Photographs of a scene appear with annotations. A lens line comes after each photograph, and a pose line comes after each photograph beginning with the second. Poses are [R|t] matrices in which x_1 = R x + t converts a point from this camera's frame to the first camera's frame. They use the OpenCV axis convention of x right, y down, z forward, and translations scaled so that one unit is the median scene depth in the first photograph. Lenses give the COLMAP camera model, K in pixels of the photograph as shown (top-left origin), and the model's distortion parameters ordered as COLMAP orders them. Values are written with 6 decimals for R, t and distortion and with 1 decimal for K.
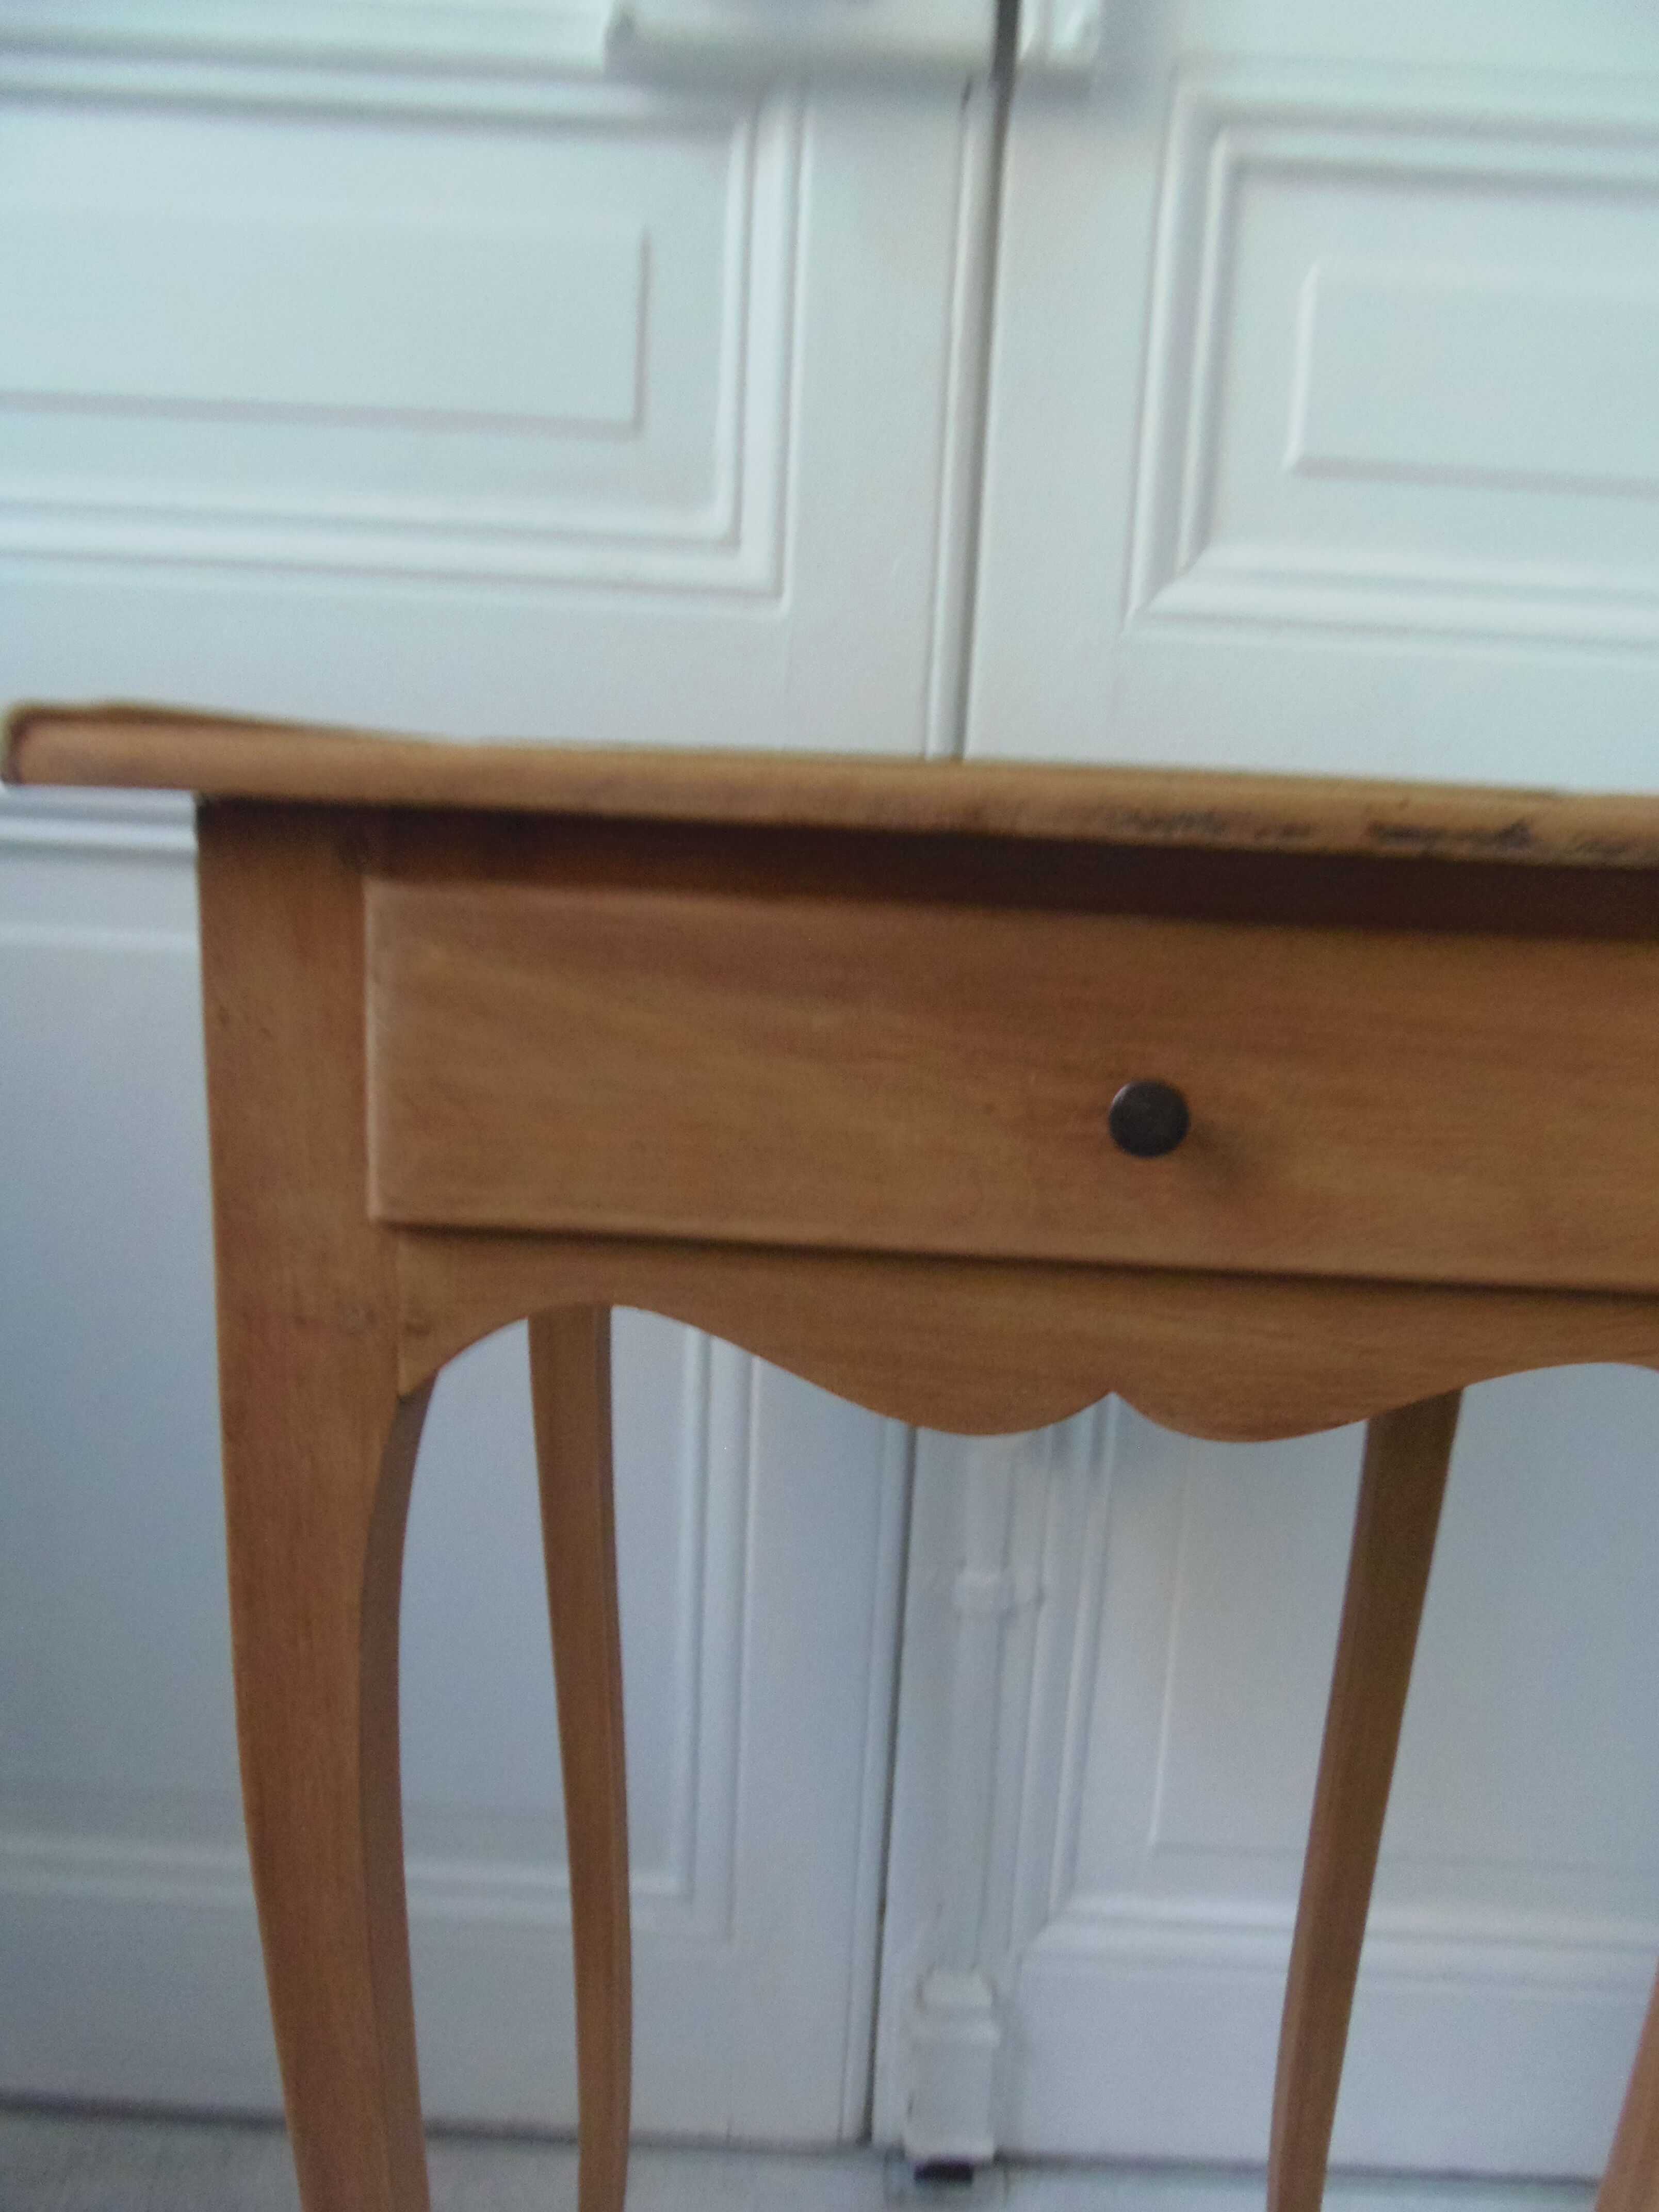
lens RADIAL K [[1649.6, 0, 854.2], [0, 1649.6, 1131.4], [0, 0, 1]] dist [-0.007020, -0.008287]
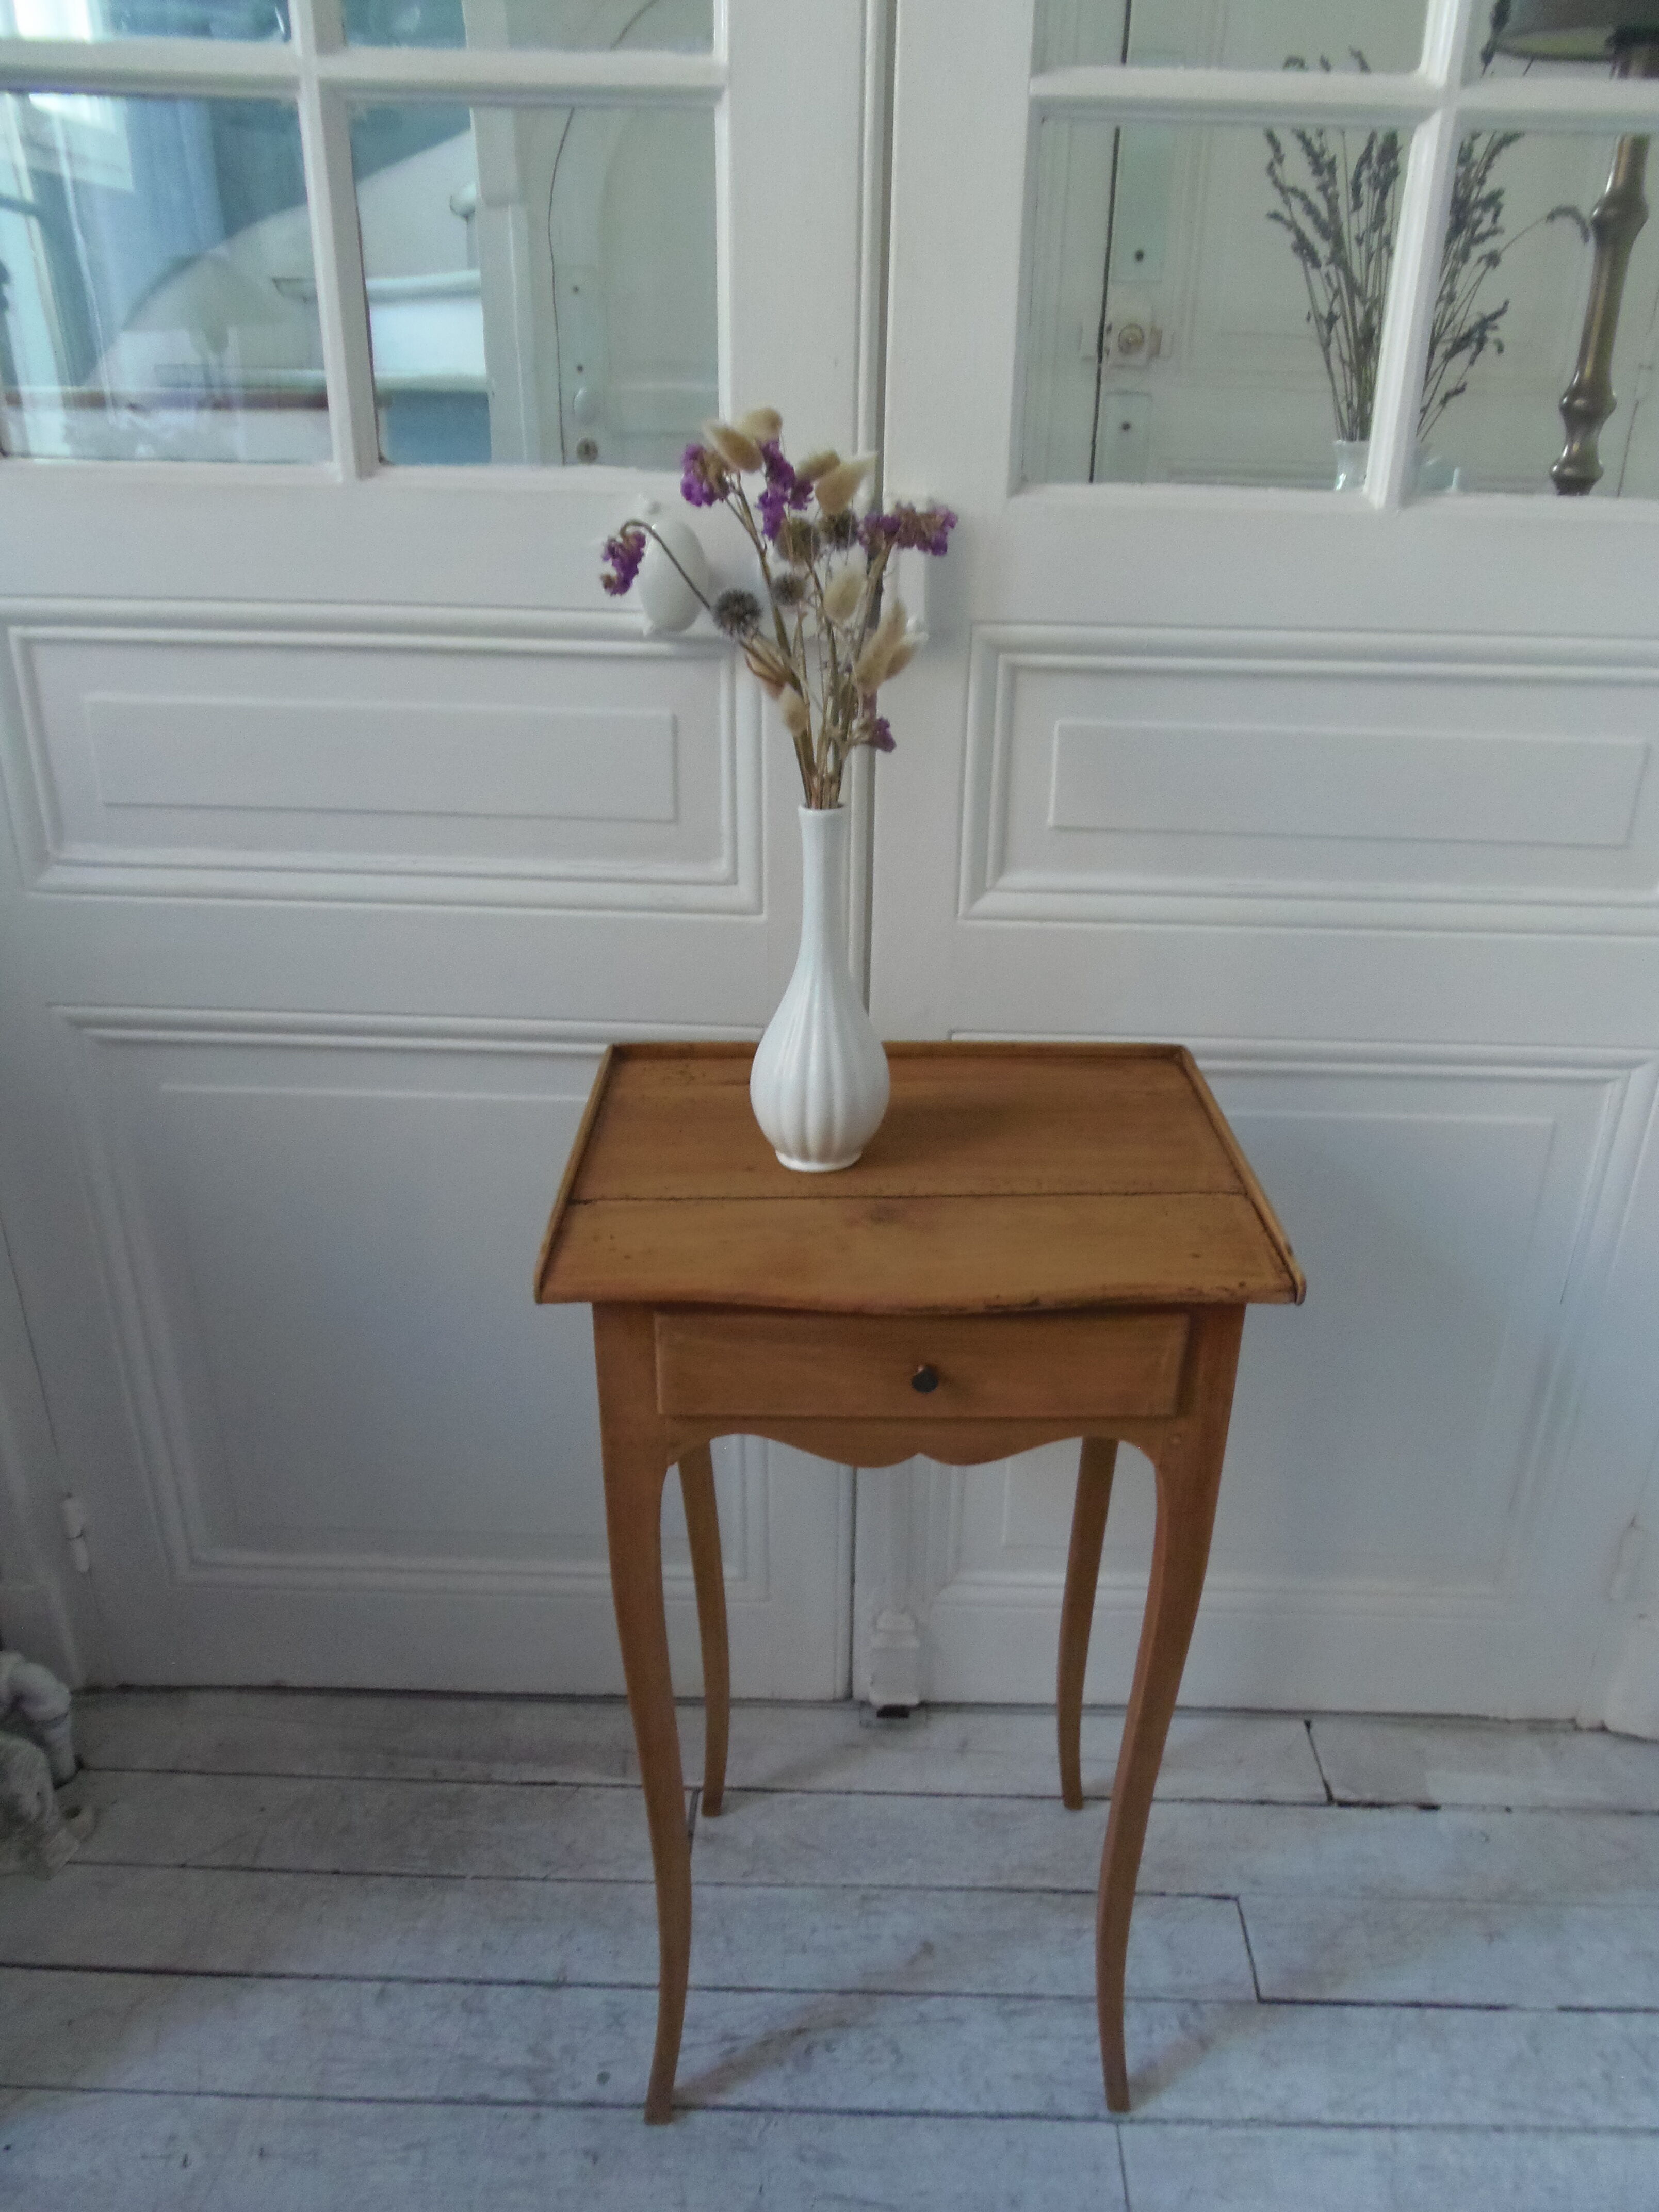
lens RADIAL K [[1649.6, 0, 862.3], [0, 1649.6, 1133.1], [0, 0, 1]] dist [-0.007020, -0.008287]
pose [[0.999442, -0.026857, -0.019875, 0.093489], [0.030554, 0.975377, 0.218418, -0.482073], [0.013519, -0.218903, 0.975653, -0.787051]]
